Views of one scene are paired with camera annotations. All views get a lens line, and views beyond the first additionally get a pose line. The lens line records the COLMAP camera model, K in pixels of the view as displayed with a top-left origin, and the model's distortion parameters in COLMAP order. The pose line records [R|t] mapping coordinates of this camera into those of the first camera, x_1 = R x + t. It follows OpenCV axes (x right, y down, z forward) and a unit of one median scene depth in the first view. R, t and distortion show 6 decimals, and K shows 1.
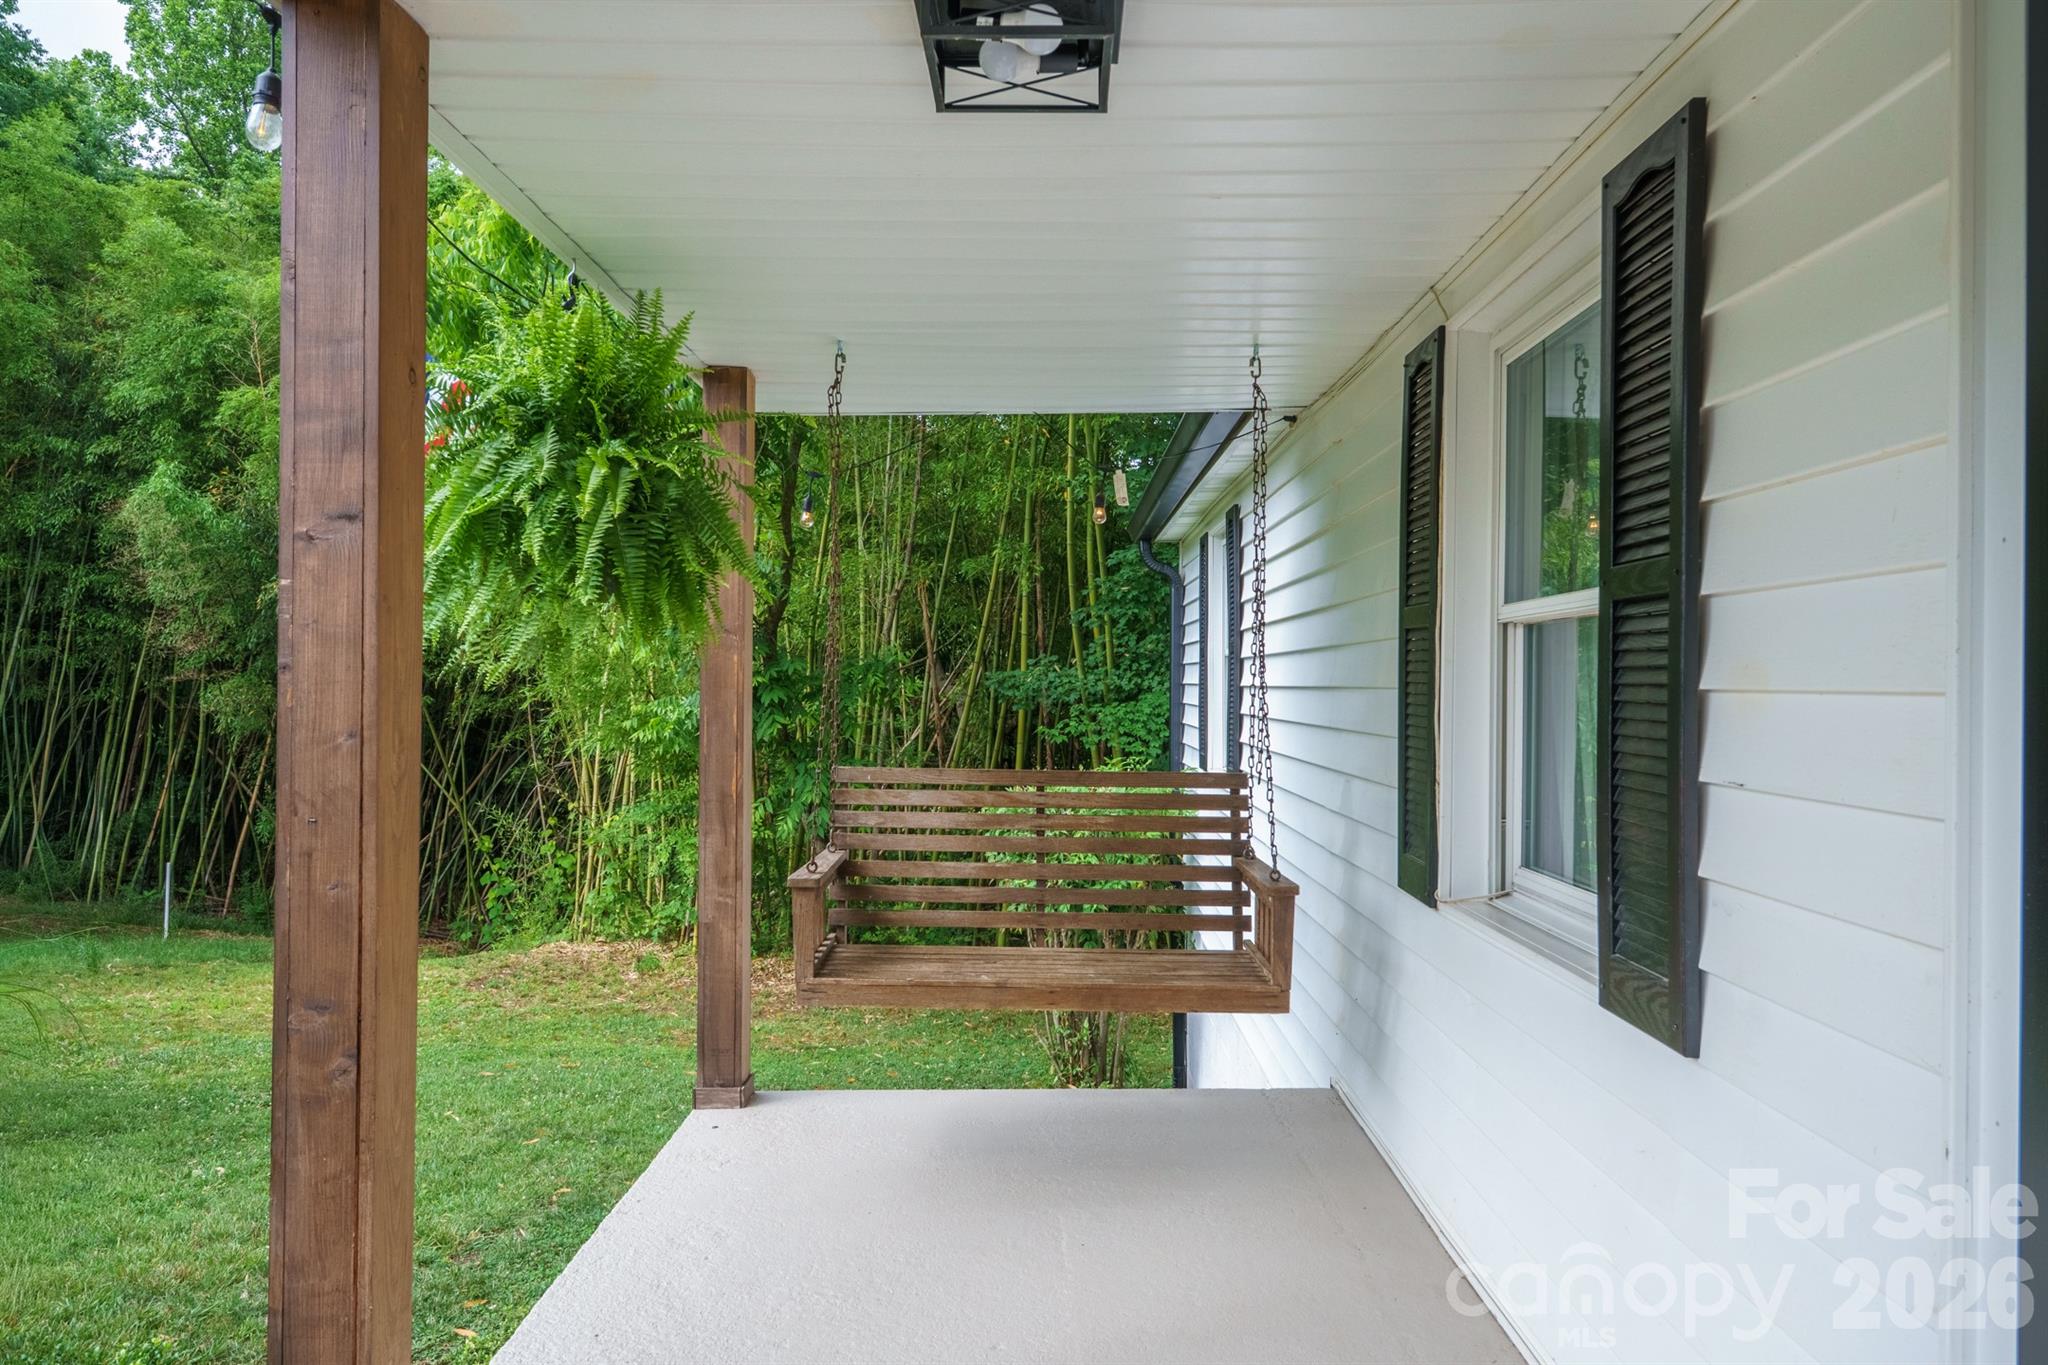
lens RADIAL K [[1462.6, 0, 1024.0], [0, 1462.6, 682.5], [0, 0, 1]] dist [-0.004069, 0.000241]
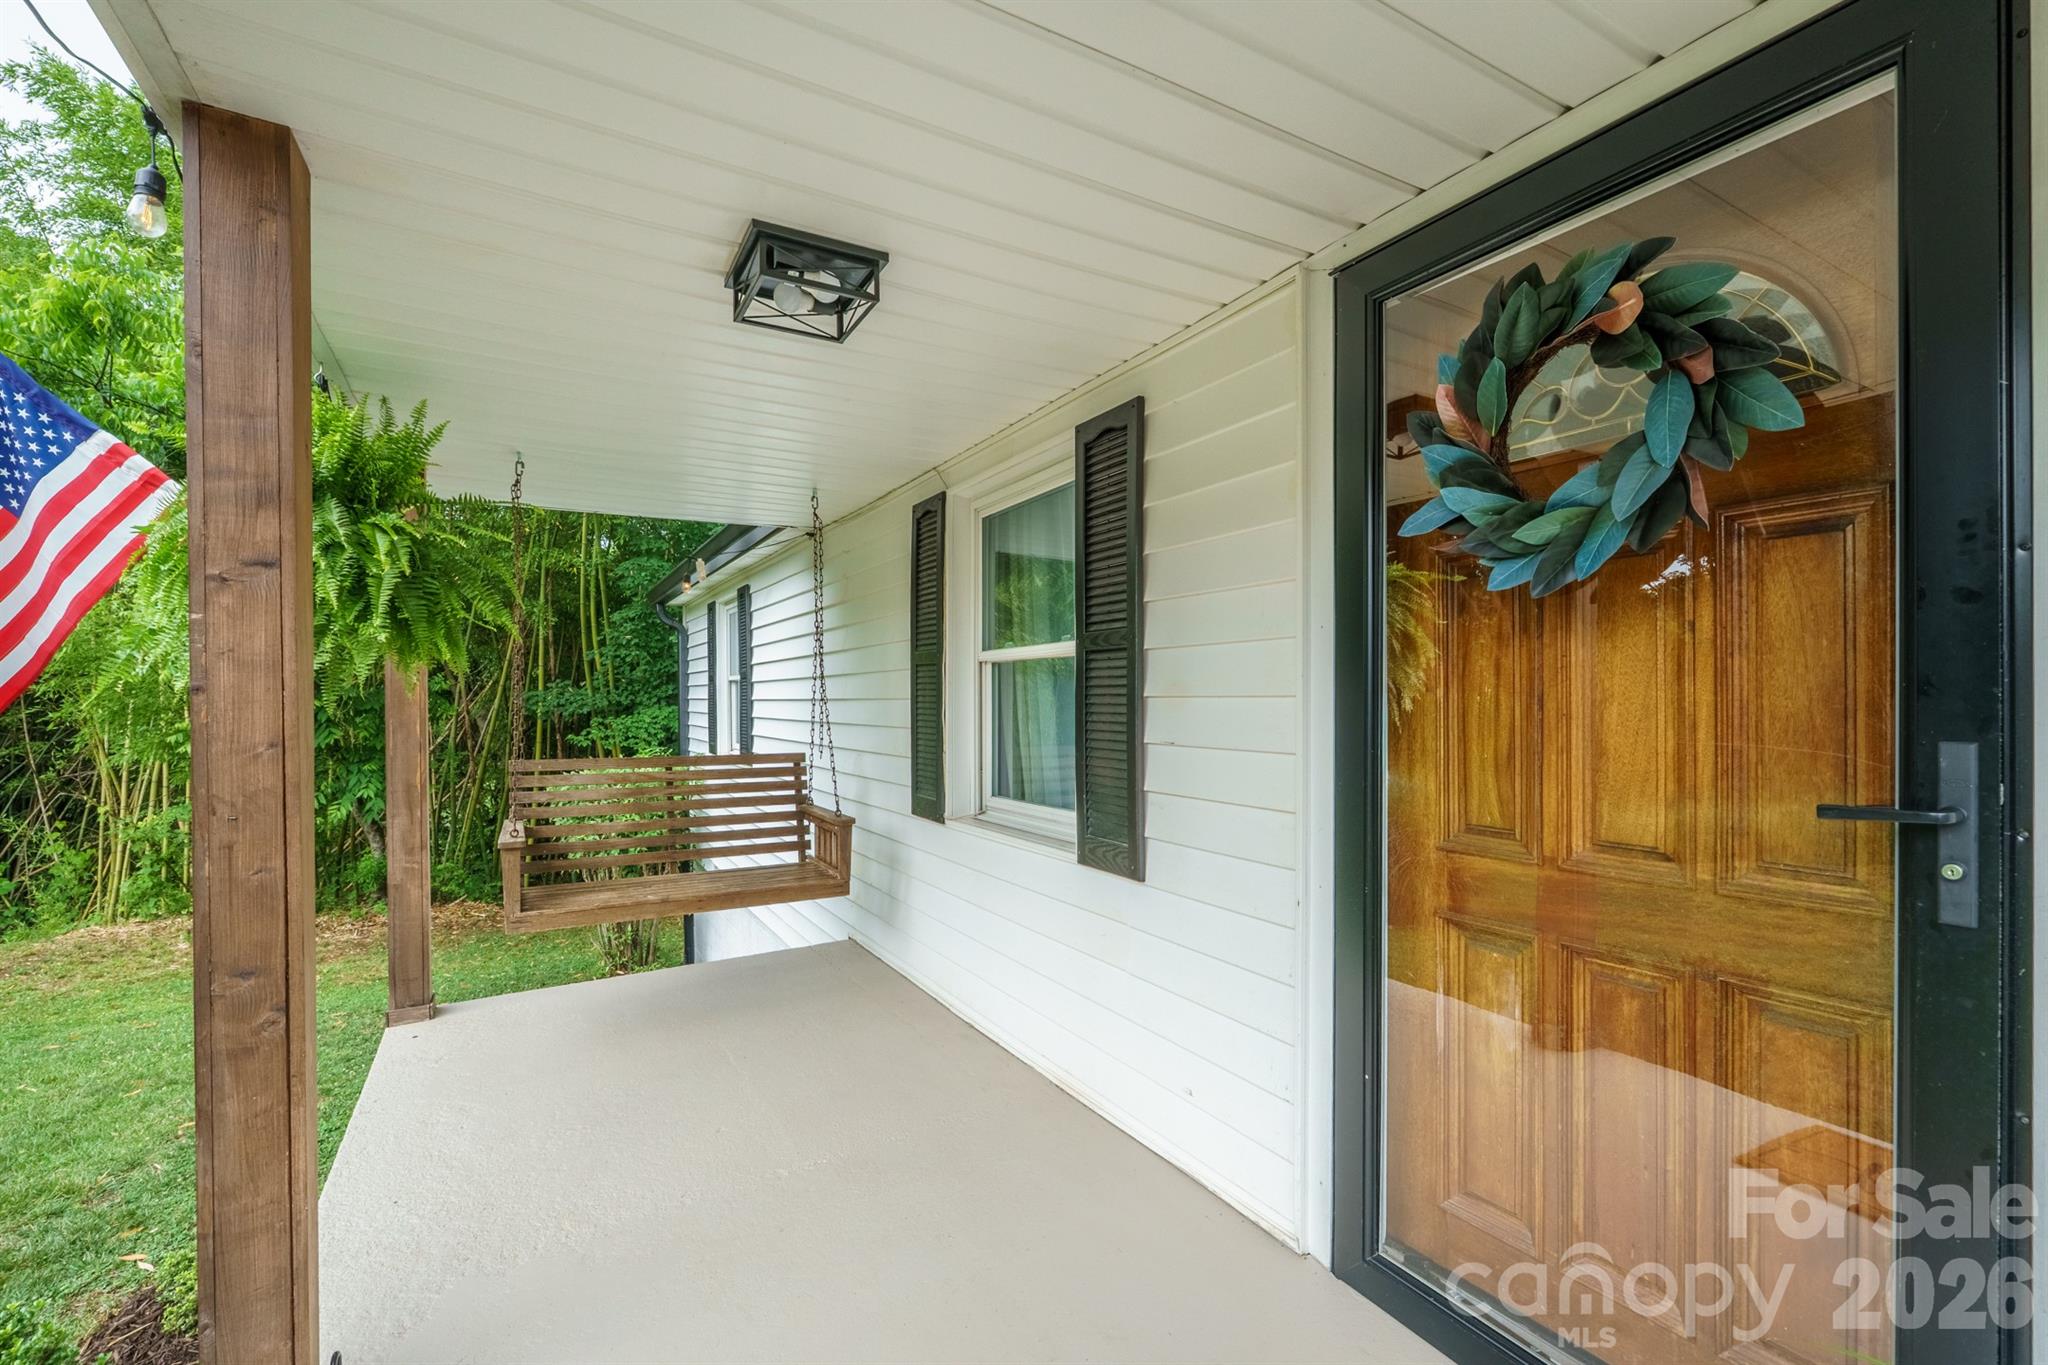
lens RADIAL K [[900.9, 0, 1026.9], [0, 900.9, 712.2], [0, 0, 1]] dist [-0.008348, -0.000442]
pose [[0.851774, -0.018647, 0.523578, -0.182509], [0.010043, 0.999764, 0.019268, 0.000464], [-0.523814, -0.011154, 0.851760, 0.025439]]
